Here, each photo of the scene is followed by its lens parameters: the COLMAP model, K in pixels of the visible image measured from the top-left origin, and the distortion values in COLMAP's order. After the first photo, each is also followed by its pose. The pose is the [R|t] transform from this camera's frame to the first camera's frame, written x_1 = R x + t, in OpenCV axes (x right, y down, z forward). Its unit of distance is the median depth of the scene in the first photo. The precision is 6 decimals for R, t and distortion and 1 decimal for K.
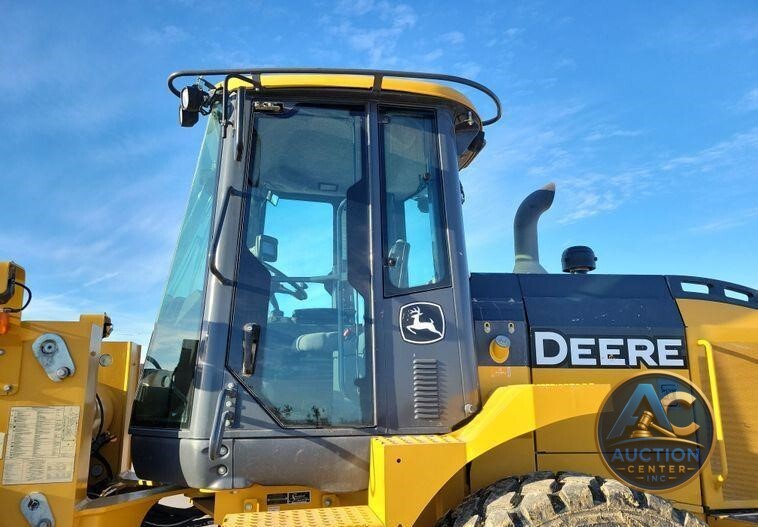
lens RADIAL K [[563.2, 0, 381.6], [0, 563.2, 276.9], [0, 0, 1]] dist [0.043988, -0.003916]
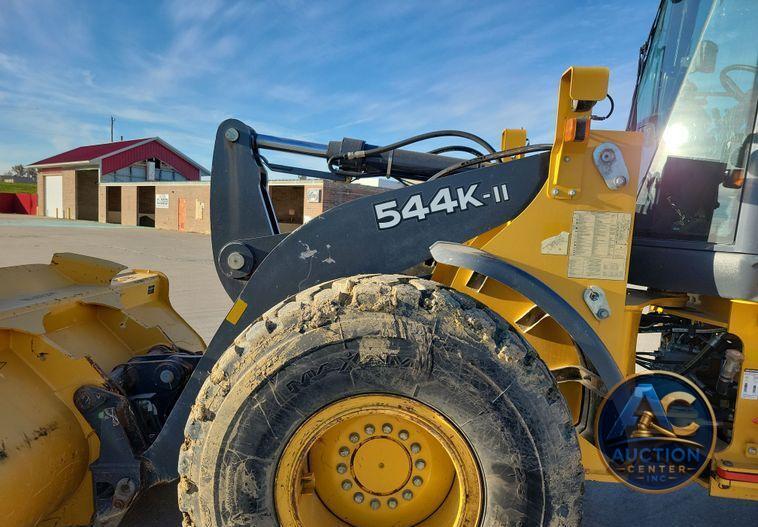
lens RADIAL K [[567.8, 0, 383.7], [0, 567.8, 280.3], [0, 0, 1]] dist [0.039772, -0.008635]
pose [[0.959724, 0.095773, -0.264118, -0.572642], [-0.013730, 0.954967, 0.296396, 0.030053], [0.280610, -0.280832, 0.917819, -0.115577]]
